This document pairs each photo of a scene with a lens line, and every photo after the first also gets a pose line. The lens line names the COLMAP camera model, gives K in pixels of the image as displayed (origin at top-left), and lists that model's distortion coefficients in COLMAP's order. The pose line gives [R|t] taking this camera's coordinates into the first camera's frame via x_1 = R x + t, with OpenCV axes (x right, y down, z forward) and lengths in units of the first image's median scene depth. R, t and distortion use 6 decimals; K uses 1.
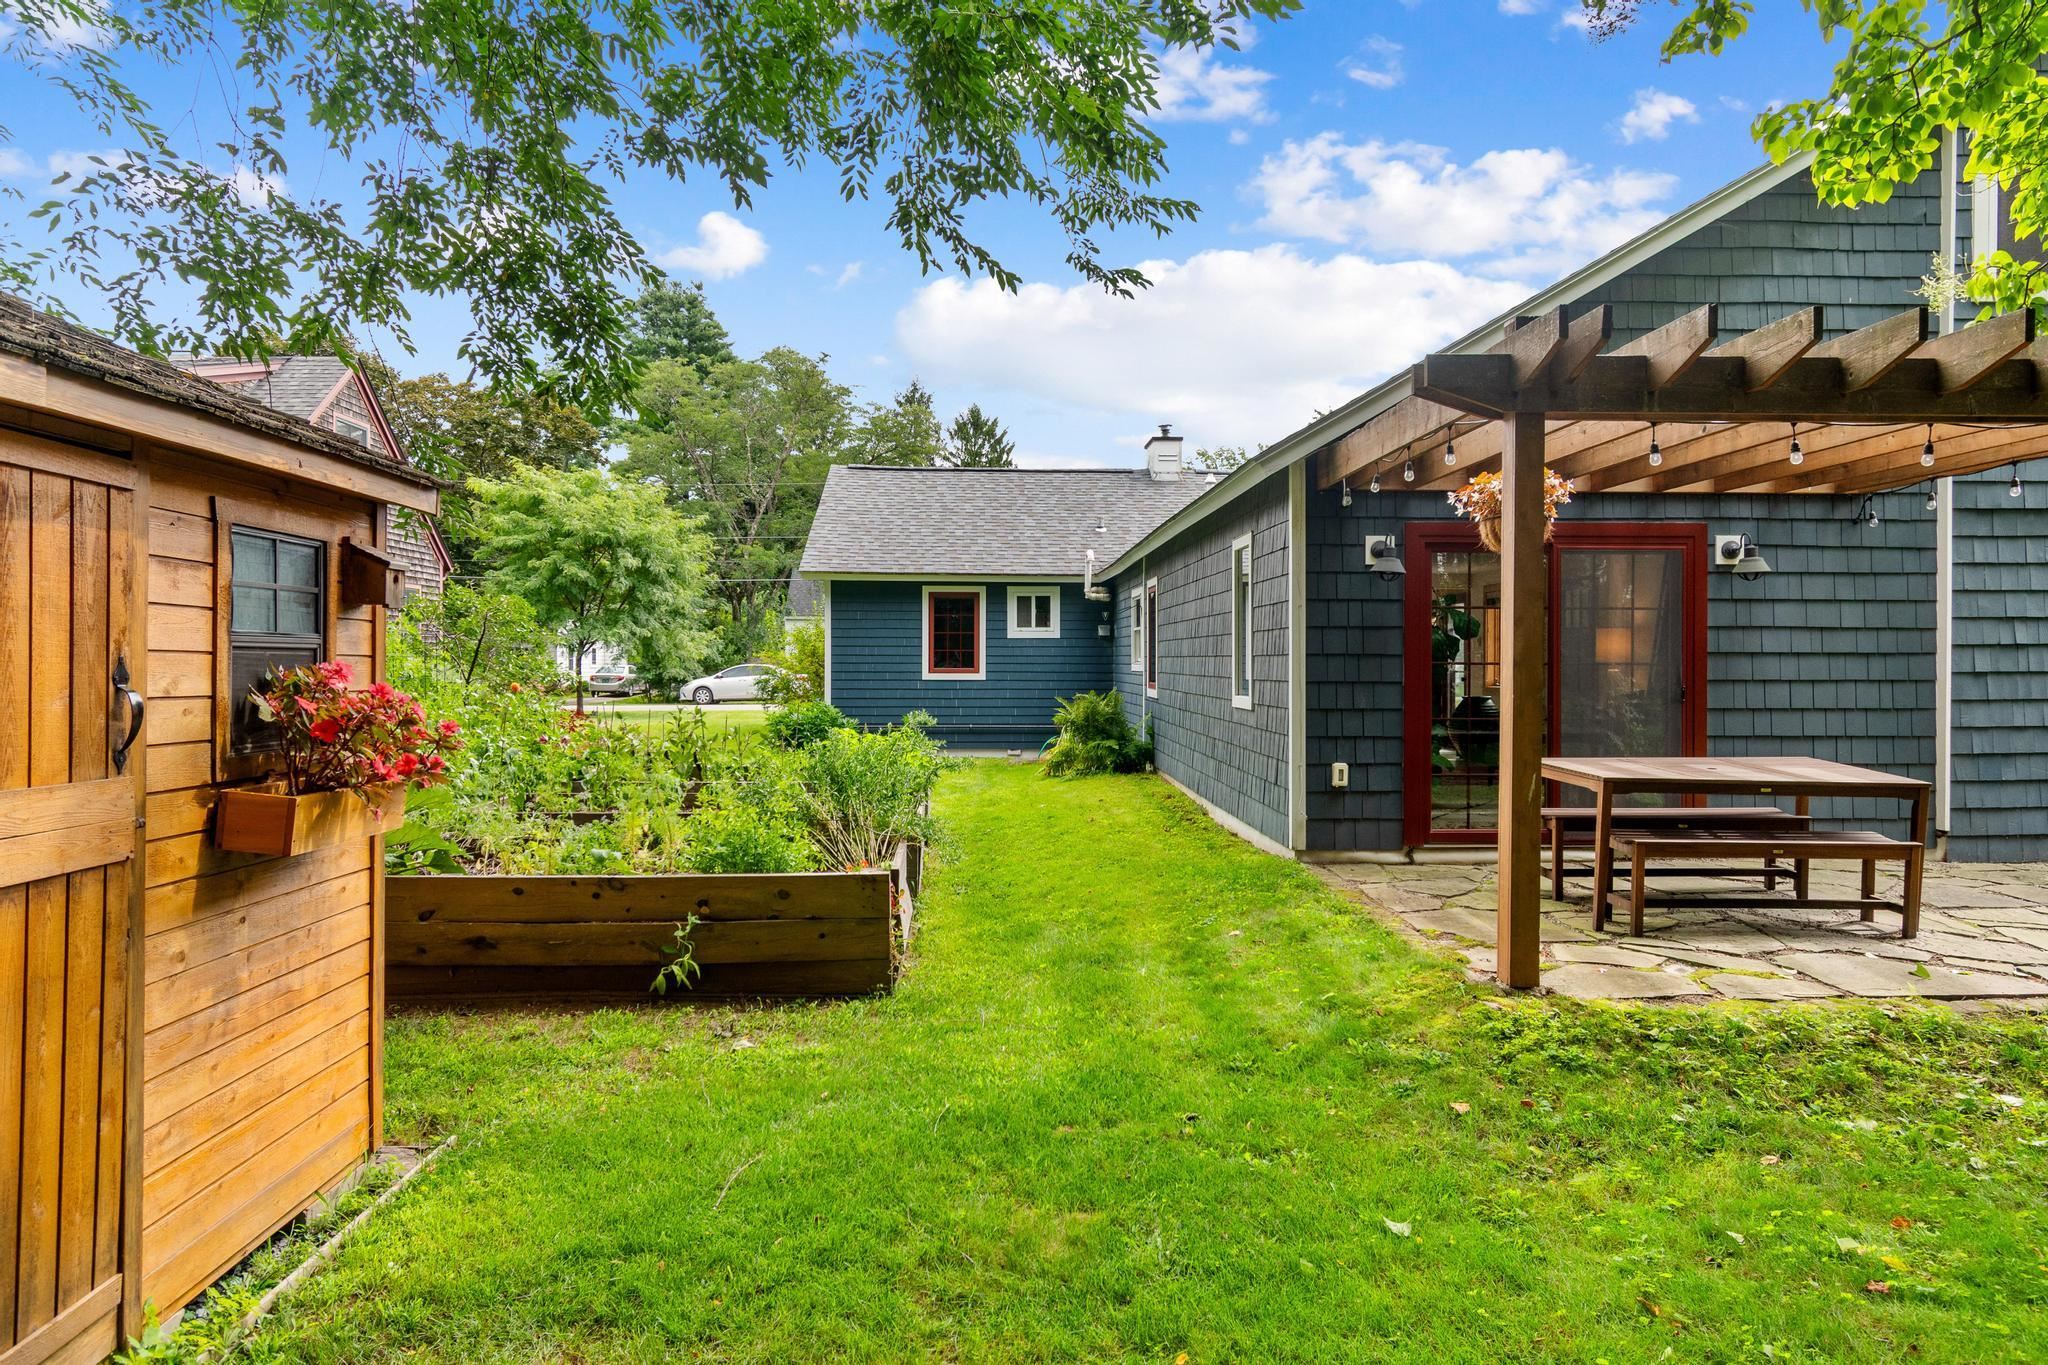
lens RADIAL K [[1284.2, 0, 1031.3], [0, 1284.2, 666.0], [0, 0, 1]] dist [0.000979, 0.002579]
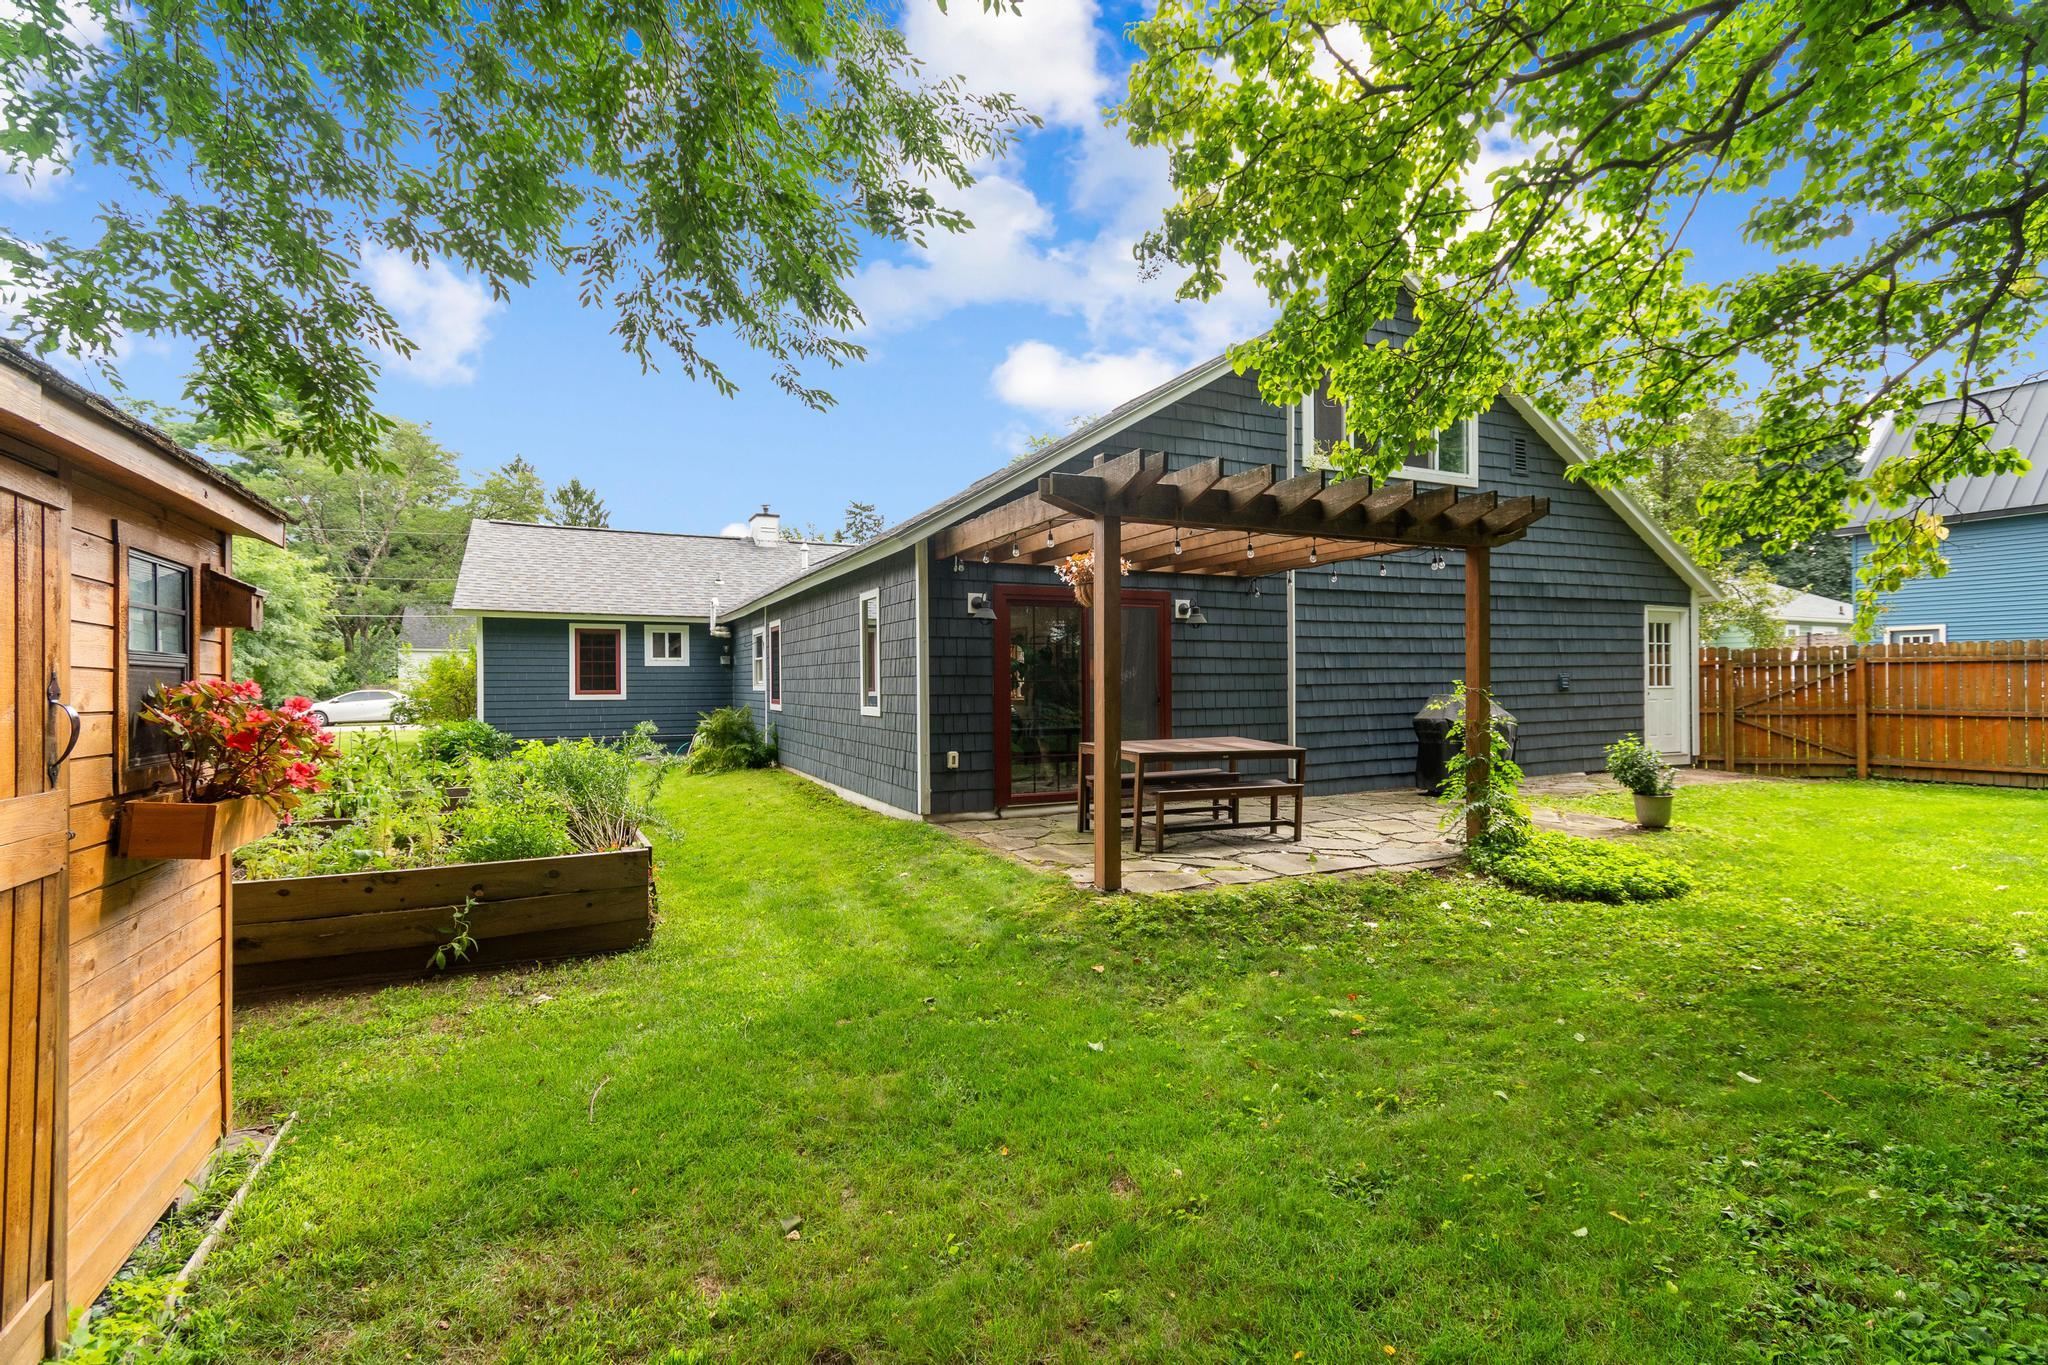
lens RADIAL K [[947.3, 0, 1033.2], [0, 947.3, 684.2], [0, 0, 1]] dist [0.003936, 0.000558]
pose [[0.915112, -0.007731, 0.403125, -0.131876], [0.009484, 0.999952, -0.002353, 0.004998], [-0.403088, 0.005977, 0.915142, -0.001578]]
